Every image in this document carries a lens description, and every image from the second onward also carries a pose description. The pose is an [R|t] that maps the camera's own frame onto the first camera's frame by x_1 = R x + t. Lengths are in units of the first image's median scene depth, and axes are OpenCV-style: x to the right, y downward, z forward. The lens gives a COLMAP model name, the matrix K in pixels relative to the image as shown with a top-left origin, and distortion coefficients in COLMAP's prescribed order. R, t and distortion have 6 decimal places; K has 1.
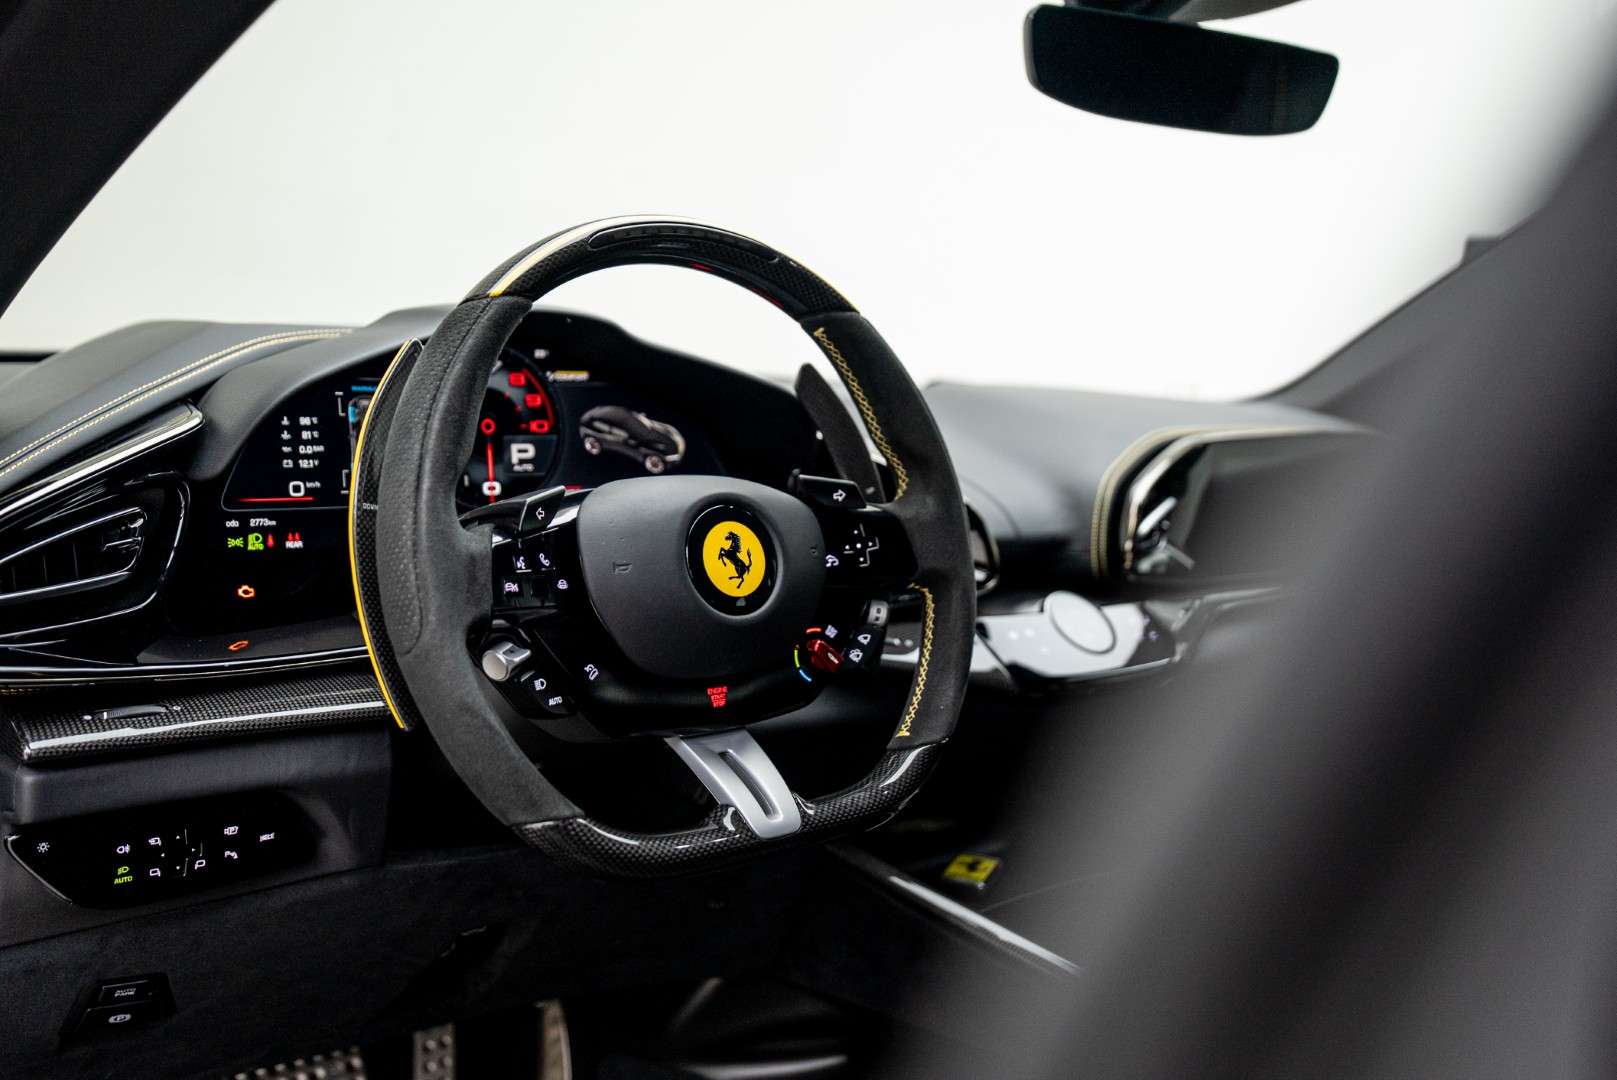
lens RADIAL K [[1606.5, 0, 808.5], [0, 1606.5, 540.0], [0, 0, 1]] dist [0.173410, 0.001064]
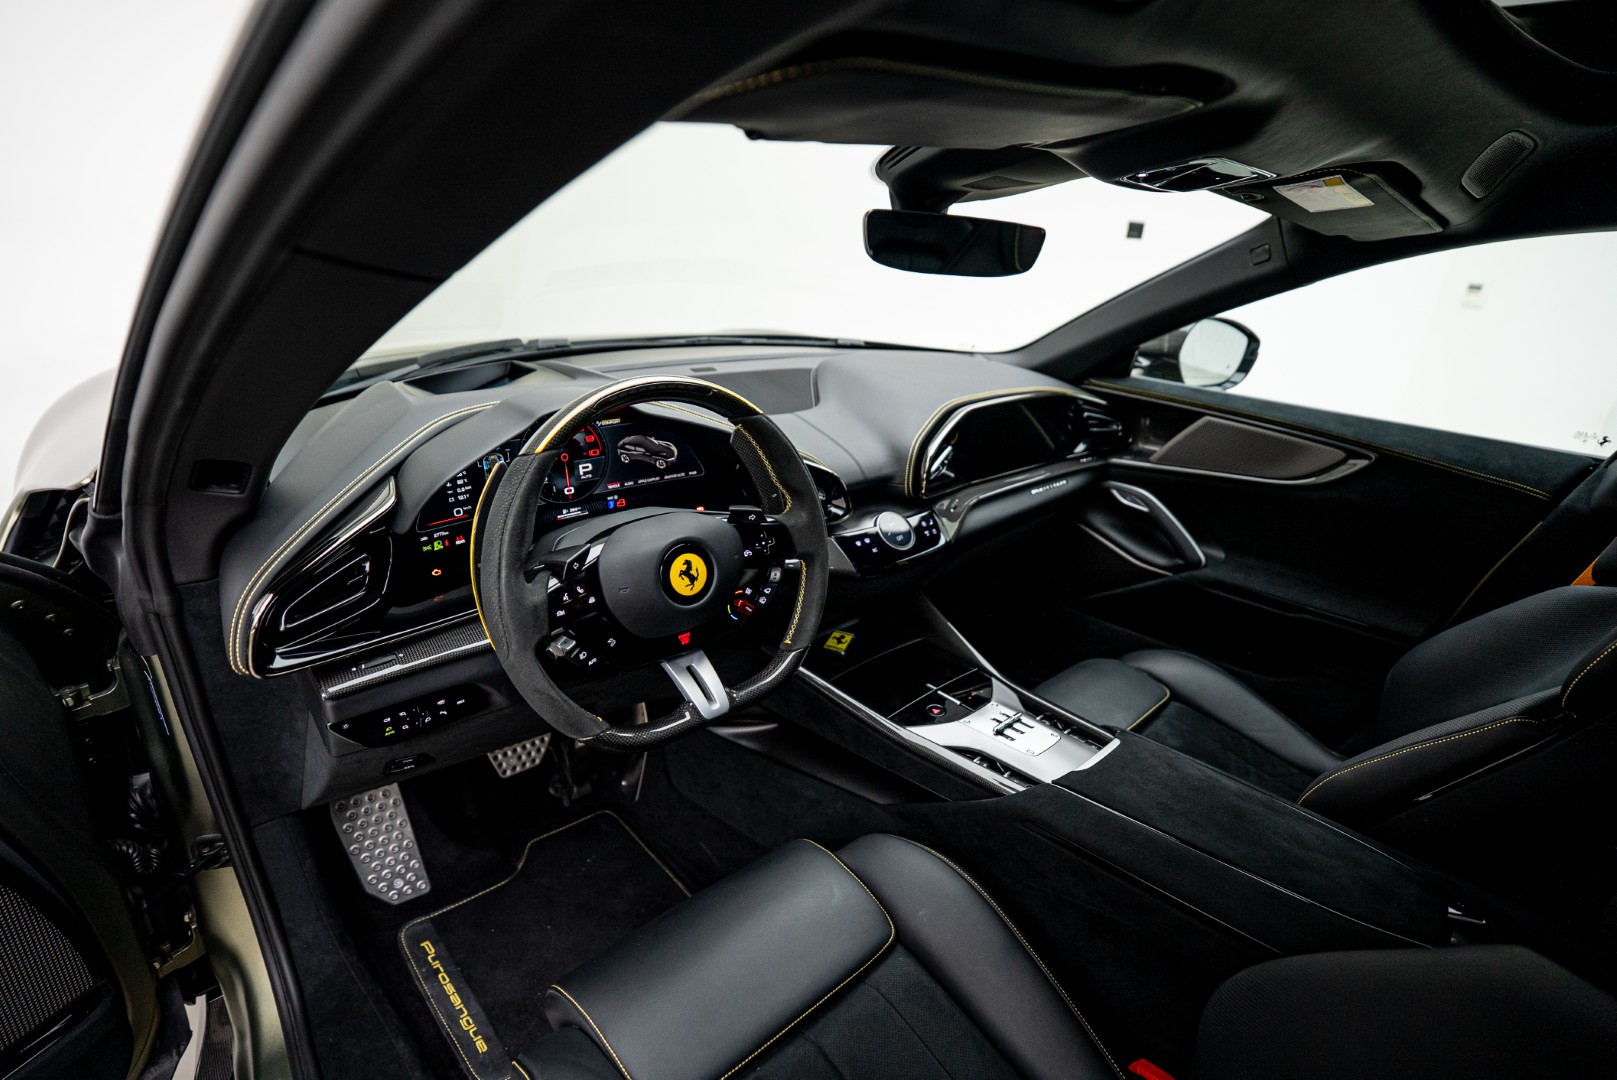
lens RADIAL K [[788.4, 0, 808.5], [0, 788.4, 540.0], [0, 0, 1]] dist [-0.001709, -0.000066]
pose [[0.999961, -0.006047, 0.006368, 0.078289], [0.004059, 0.961286, 0.275523, -0.251767], [-0.007788, -0.275486, 0.961273, 0.137961]]
